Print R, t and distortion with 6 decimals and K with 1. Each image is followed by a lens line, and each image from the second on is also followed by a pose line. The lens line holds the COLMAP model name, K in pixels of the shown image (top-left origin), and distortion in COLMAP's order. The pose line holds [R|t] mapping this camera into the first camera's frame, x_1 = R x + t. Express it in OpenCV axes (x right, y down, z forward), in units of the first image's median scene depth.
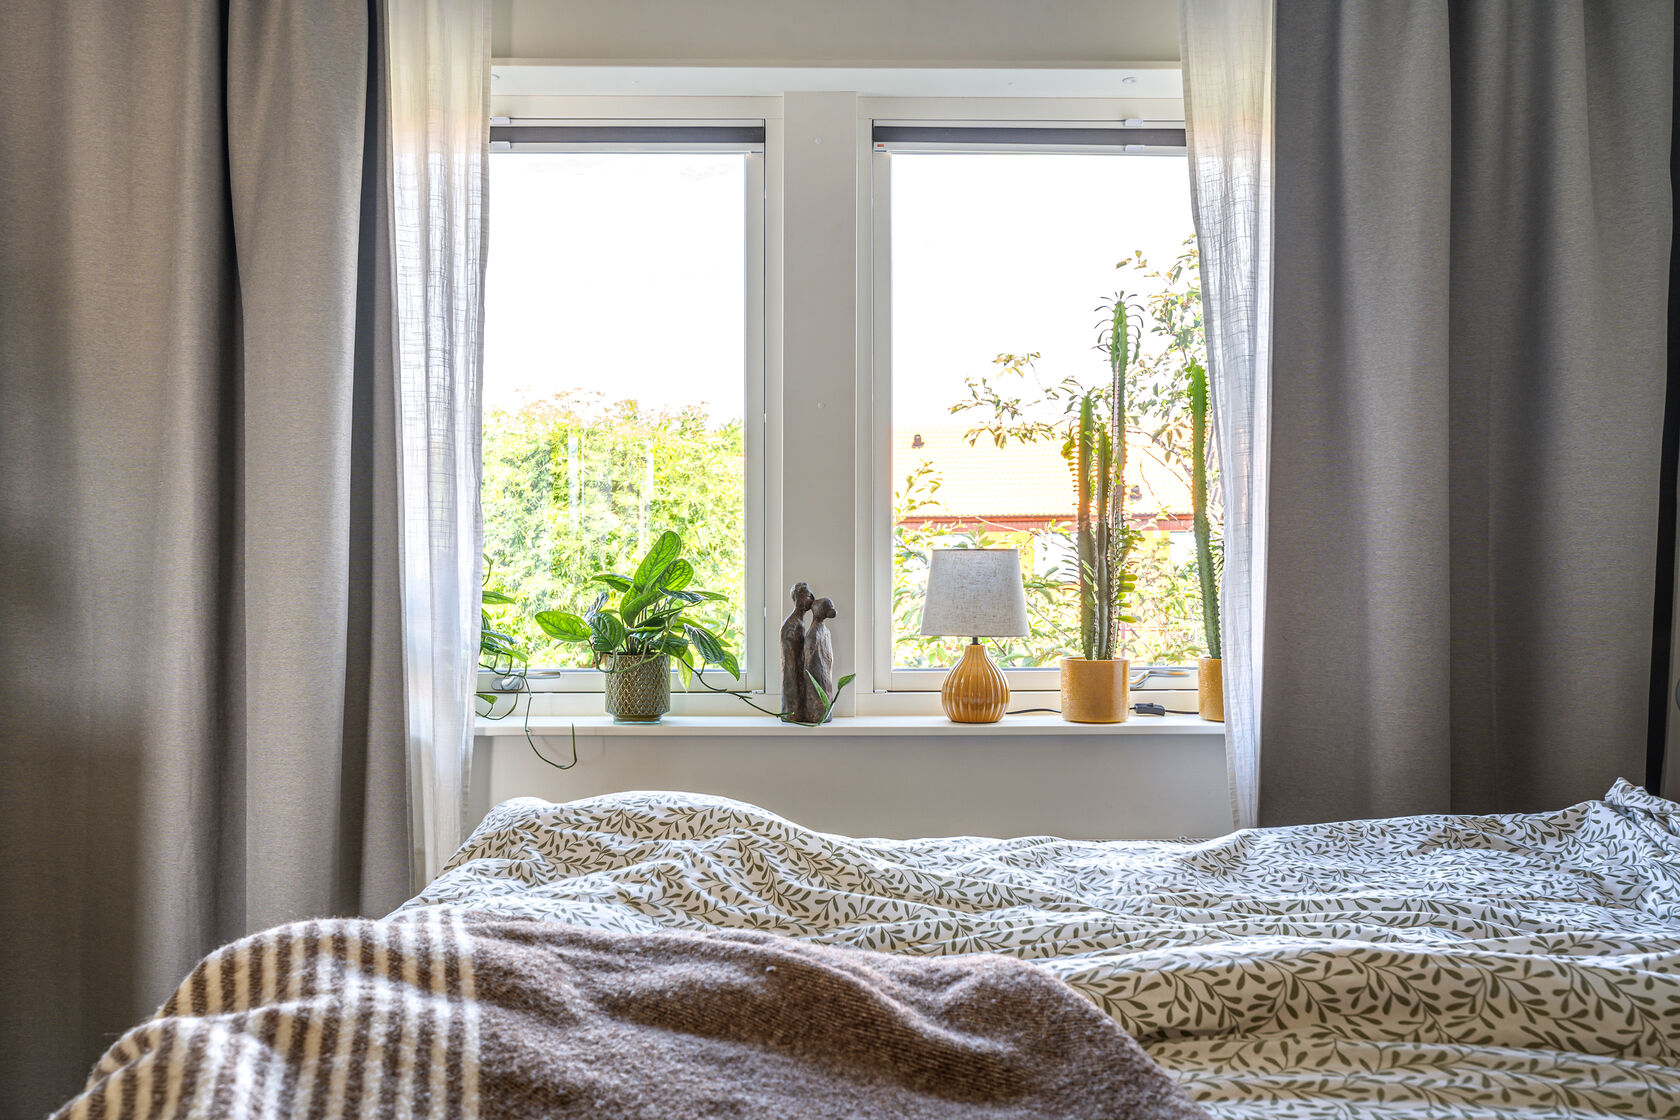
lens RADIAL K [[1447.2, 0, 855.5], [0, 1447.2, 596.1], [0, 0, 1]] dist [-0.016281, 0.016071]
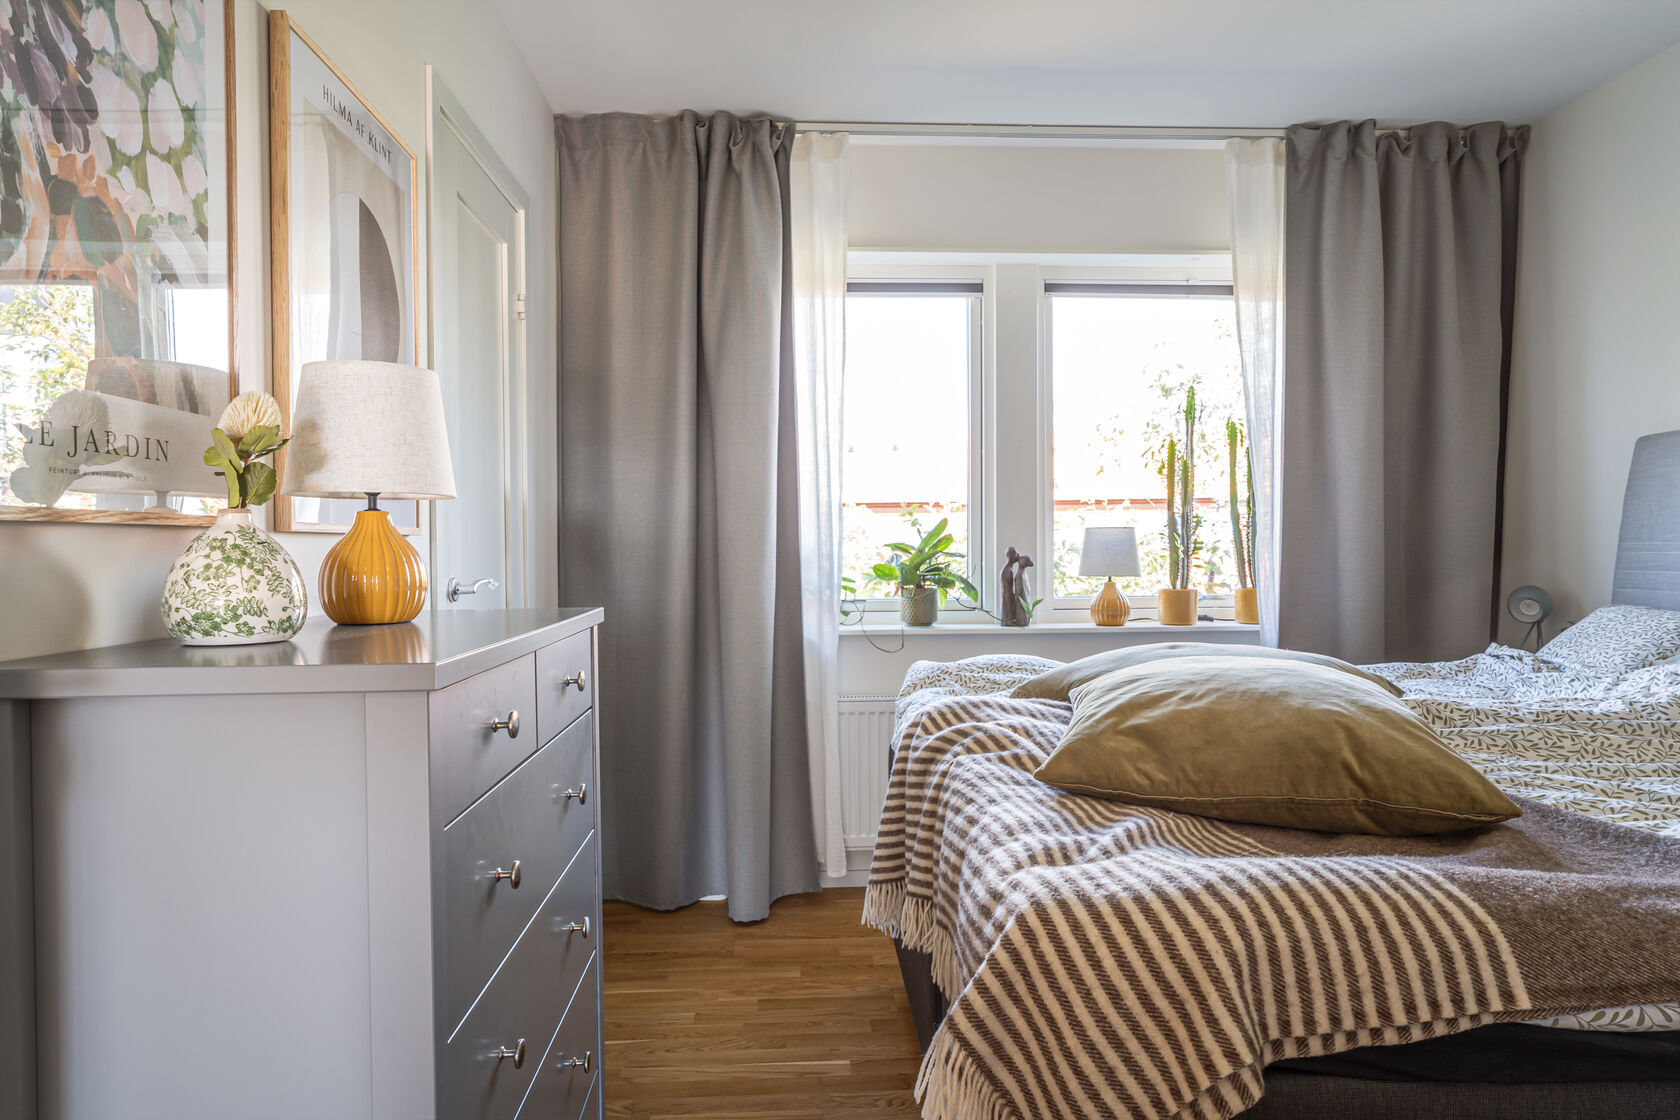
lens RADIAL K [[1117.4, 0, 841.4], [0, 1117.4, 575.8], [0, 0, 1]] dist [-0.003261, 0.014113]
pose [[0.999603, -0.006488, 0.027411, -0.282334], [0.006298, 0.999956, 0.007015, 0.015154], [-0.027456, -0.006839, 0.999600, -0.348870]]
